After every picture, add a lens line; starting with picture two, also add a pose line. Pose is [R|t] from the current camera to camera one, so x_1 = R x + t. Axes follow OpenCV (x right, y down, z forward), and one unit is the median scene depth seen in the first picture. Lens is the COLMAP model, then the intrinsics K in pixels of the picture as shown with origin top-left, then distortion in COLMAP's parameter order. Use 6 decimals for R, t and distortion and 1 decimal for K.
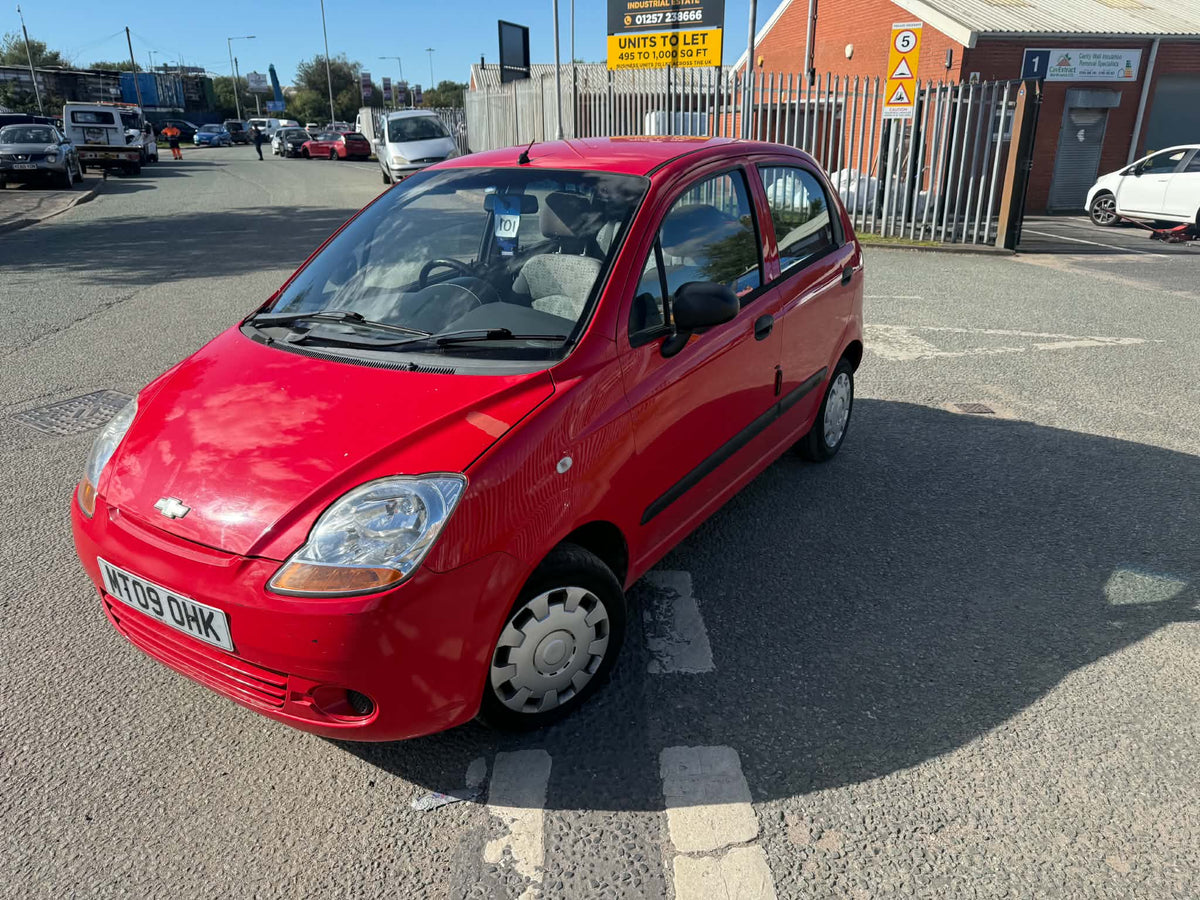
lens RADIAL K [[841.9, 0, 604.4], [0, 841.9, 447.4], [0, 0, 1]] dist [0.025100, -0.028289]
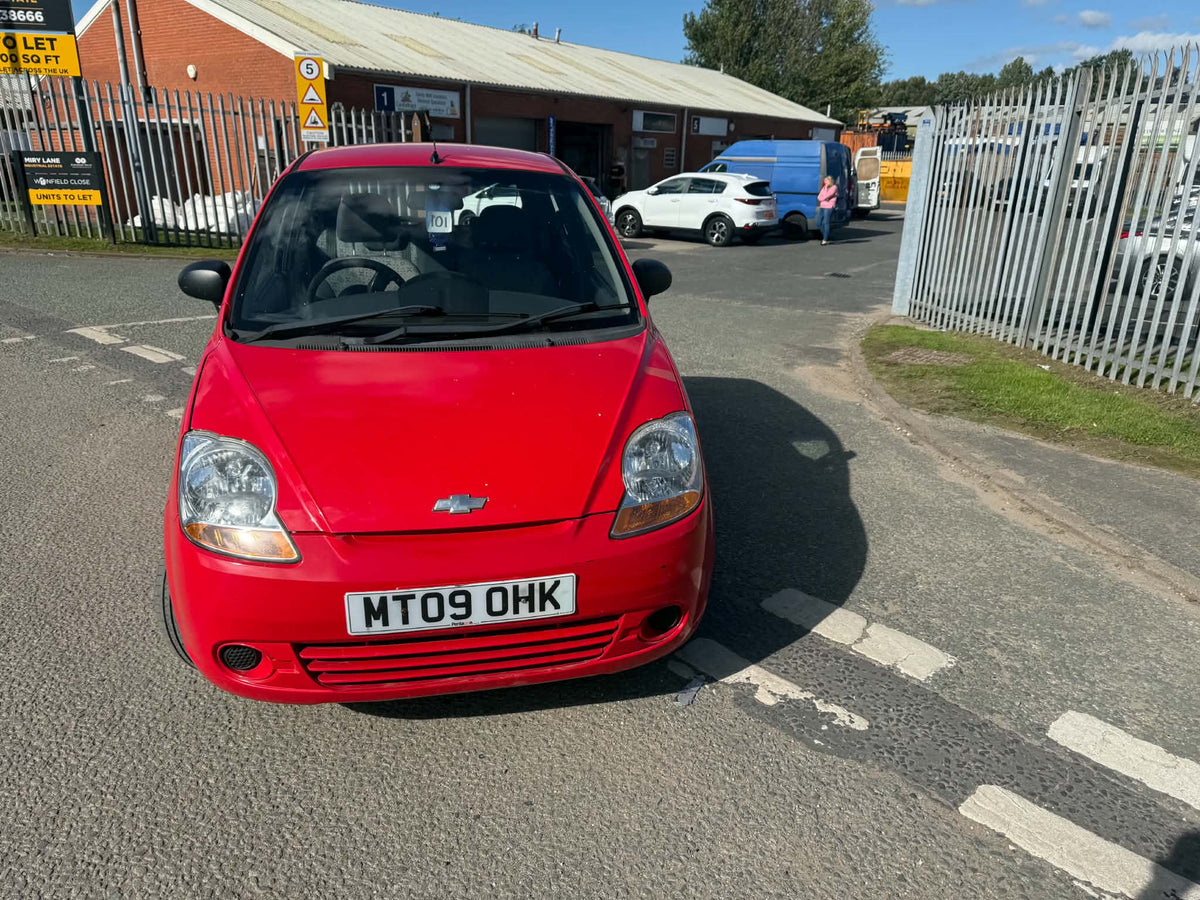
lens RADIAL K [[846.1, 0, 604.4], [0, 846.1, 437.9], [0, 0, 1]] dist [0.015910, -0.022926]
pose [[0.726639, -0.194810, 0.658821, -0.118731], [0.220538, 0.974346, 0.044869, -0.001024], [-0.650660, 0.112692, 0.750961, 0.018285]]
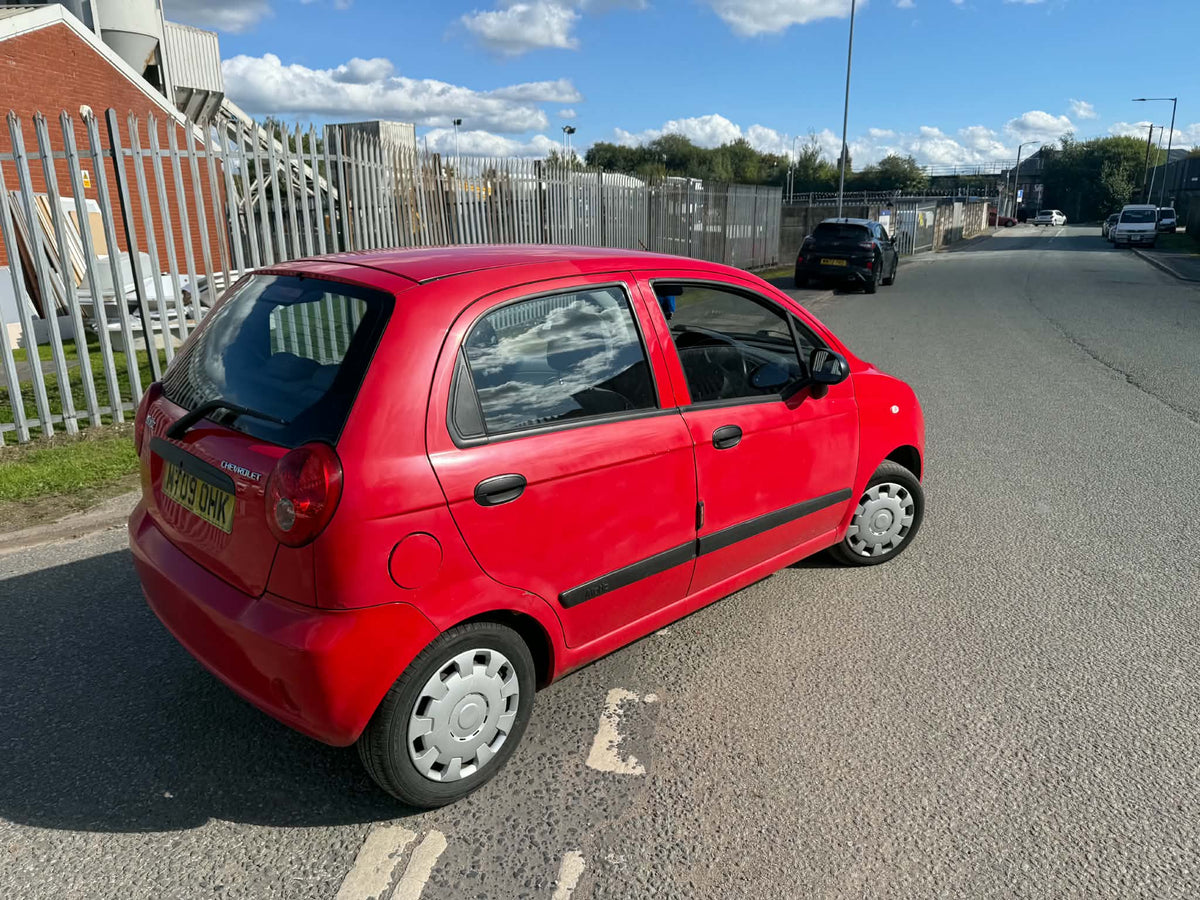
lens RADIAL K [[823.5, 0, 599.4], [0, 823.5, 443.8], [0, 0, 1]] dist [0.005414, -0.015242]
pose [[-0.969792, -0.055562, 0.237523, -0.053101], [0.094993, 0.810831, 0.577521, -0.139261], [-0.224679, 0.582638, -0.781059, 0.358279]]
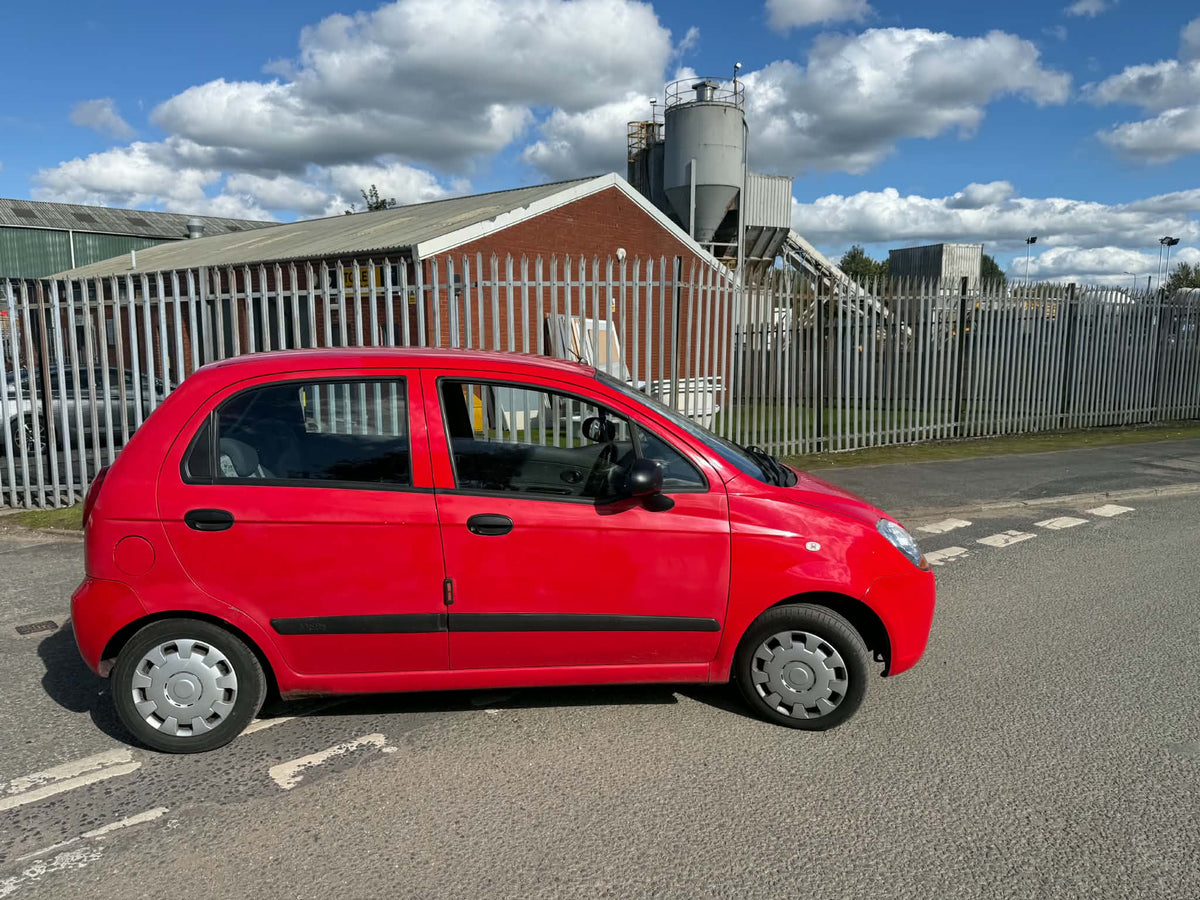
lens RADIAL K [[823.5, 0, 599.4], [0, 823.5, 443.8], [0, 0, 1]] dist [0.005414, -0.015242]
pose [[-0.613622, -0.098134, 0.783478, -0.191675], [0.278612, 0.901515, 0.331128, -0.109800], [-0.738812, 0.421474, -0.525849, 0.289586]]
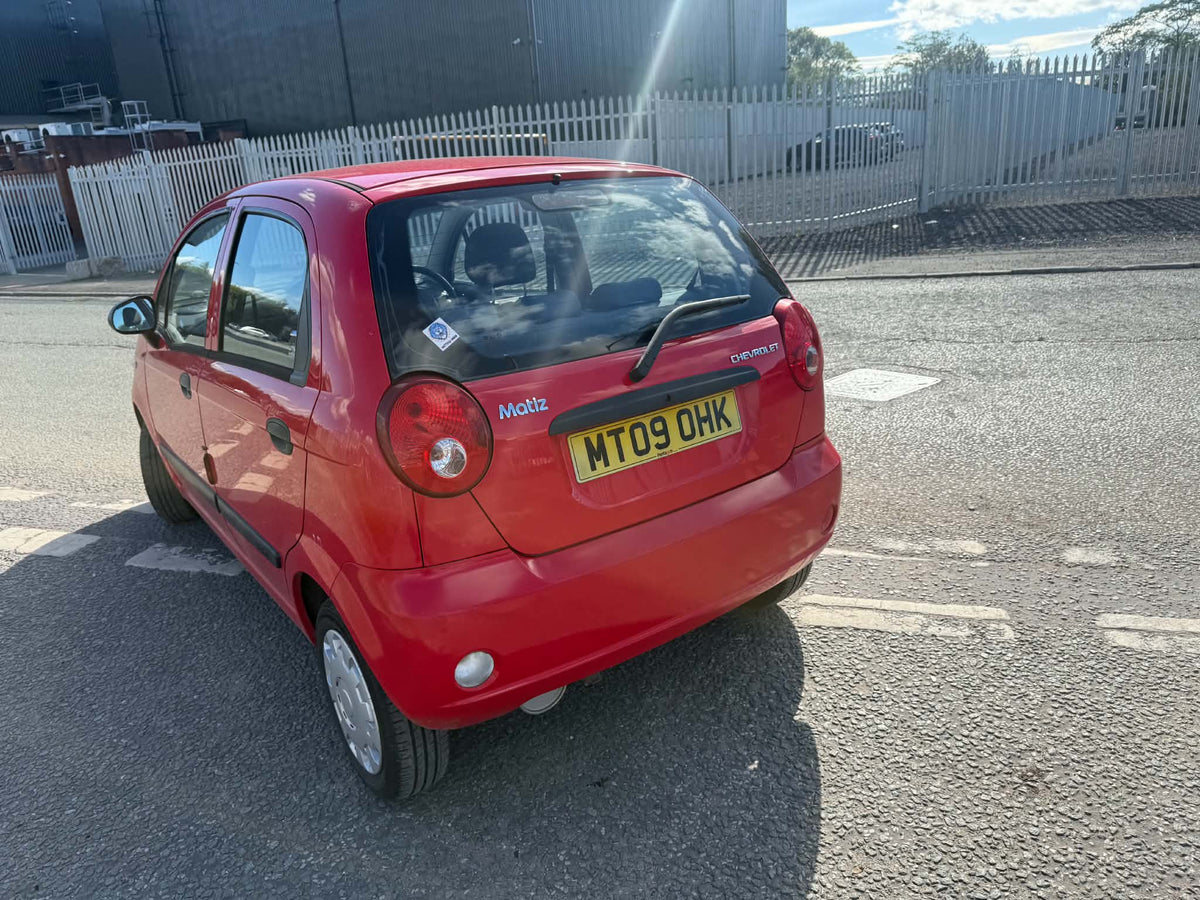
lens RADIAL K [[868.0, 0, 600.0], [0, 868.0, 450.0], [0, 0, 1]] dist [0.004484, -0.010416]
pose [[-0.374358, 0.319513, -0.870498, 0.153458], [-0.260822, 0.864578, 0.429507, -0.108373], [0.889847, 0.387835, -0.240326, 0.294707]]
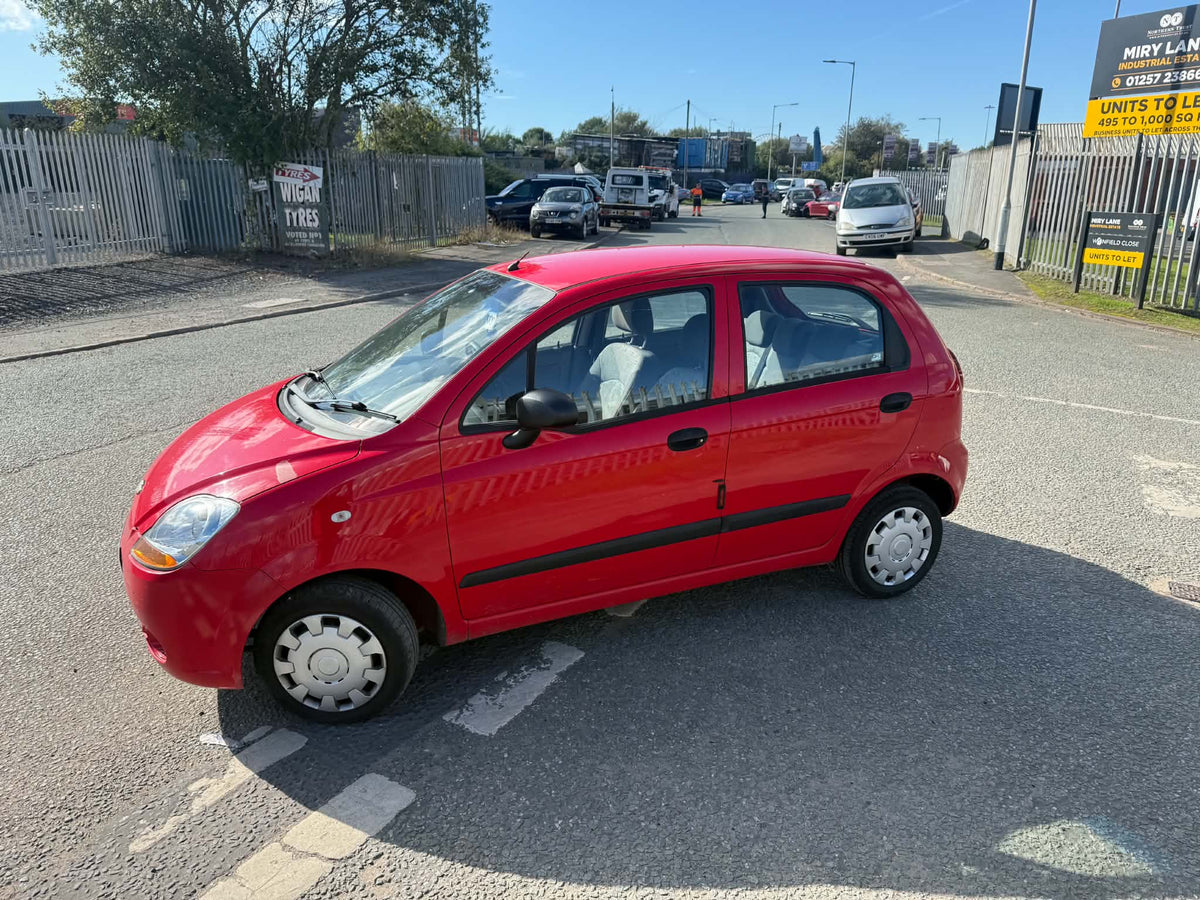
lens RADIAL K [[854.8, 0, 616.5], [0, 854.8, 455.7], [0, 0, 1]] dist [-0.000054, -0.005979]
pose [[0.838703, 0.173834, -0.516100, 0.117419], [-0.201506, 0.979484, 0.002449, -0.020062], [0.505938, 0.101943, 0.856525, 0.011992]]
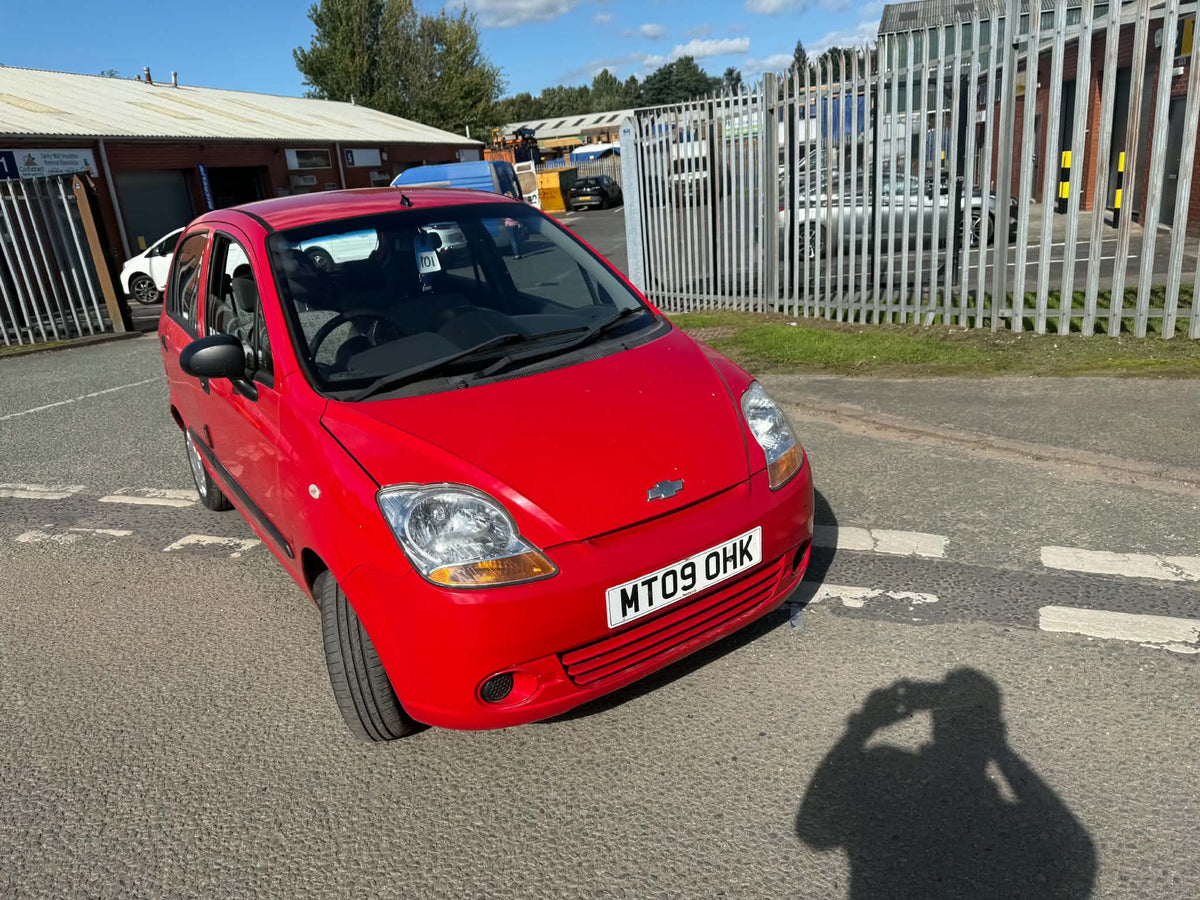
lens RADIAL K [[840.3, 0, 601.8], [0, 840.3, 433.4], [0, 0, 1]] dist [0.042515, -0.059916]
pose [[0.397135, -0.301914, 0.866678, -0.170867], [0.406218, 0.904626, 0.128994, -0.019529], [-0.822965, 0.300832, 0.481902, 0.061328]]
